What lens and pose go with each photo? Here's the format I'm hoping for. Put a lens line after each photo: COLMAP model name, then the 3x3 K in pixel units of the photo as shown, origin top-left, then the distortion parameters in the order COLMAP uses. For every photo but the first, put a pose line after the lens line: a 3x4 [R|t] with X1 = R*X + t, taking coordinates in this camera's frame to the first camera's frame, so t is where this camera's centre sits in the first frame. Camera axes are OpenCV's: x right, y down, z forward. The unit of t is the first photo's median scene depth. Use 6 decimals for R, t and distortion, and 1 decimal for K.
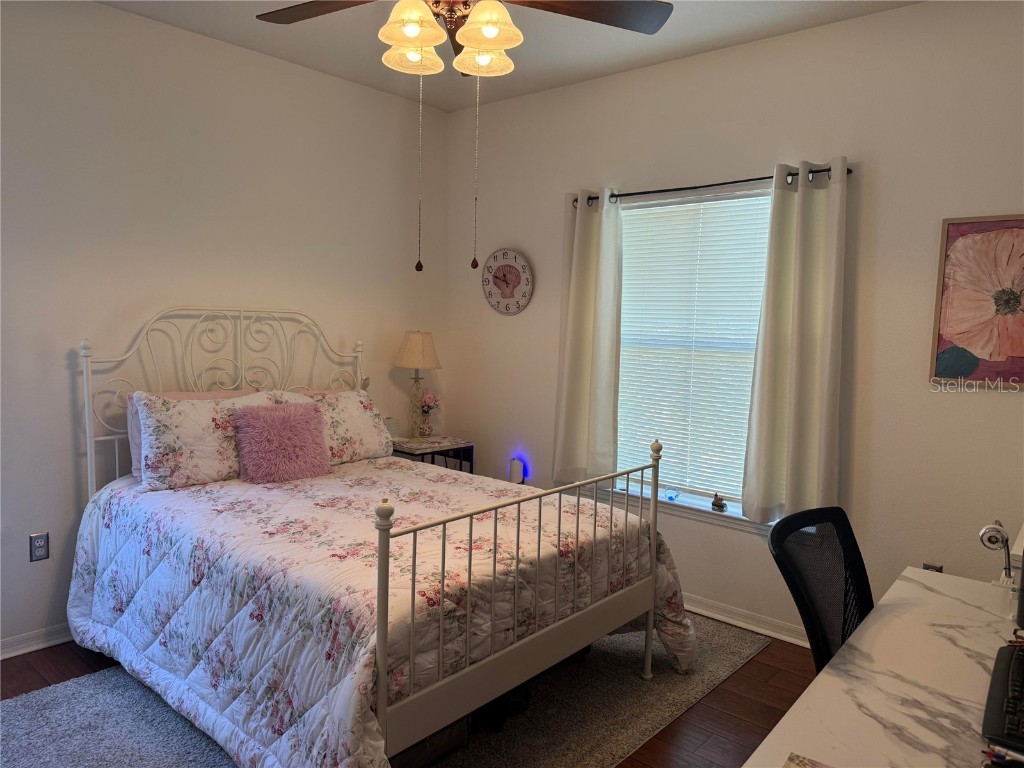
lens RADIAL K [[741.1, 0, 515.9], [0, 741.1, 383.3], [0, 0, 1]] dist [0.035724, -0.007981]
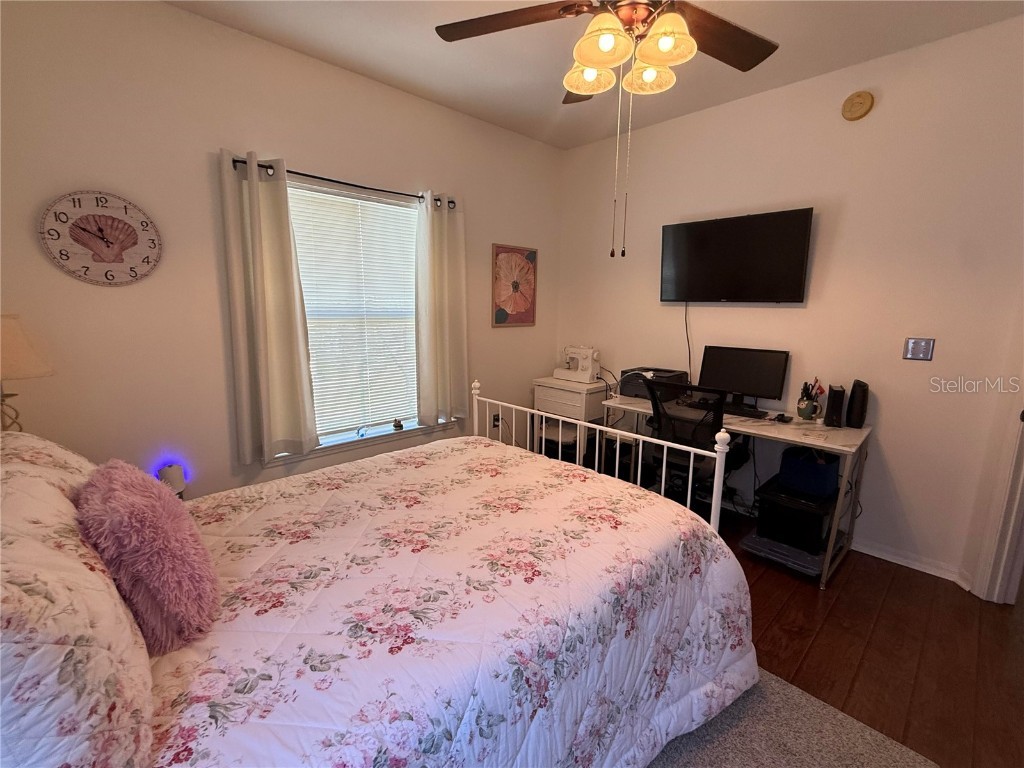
lens RADIAL K [[454.5, 0, 518.2], [0, 454.5, 383.4], [0, 0, 1]] dist [0.000840, 0.000186]
pose [[0.077358, -0.195576, 0.977633, -0.539672], [0.074113, 0.978986, 0.189983, -0.064279], [-0.994245, 0.057758, 0.090227, 0.680128]]
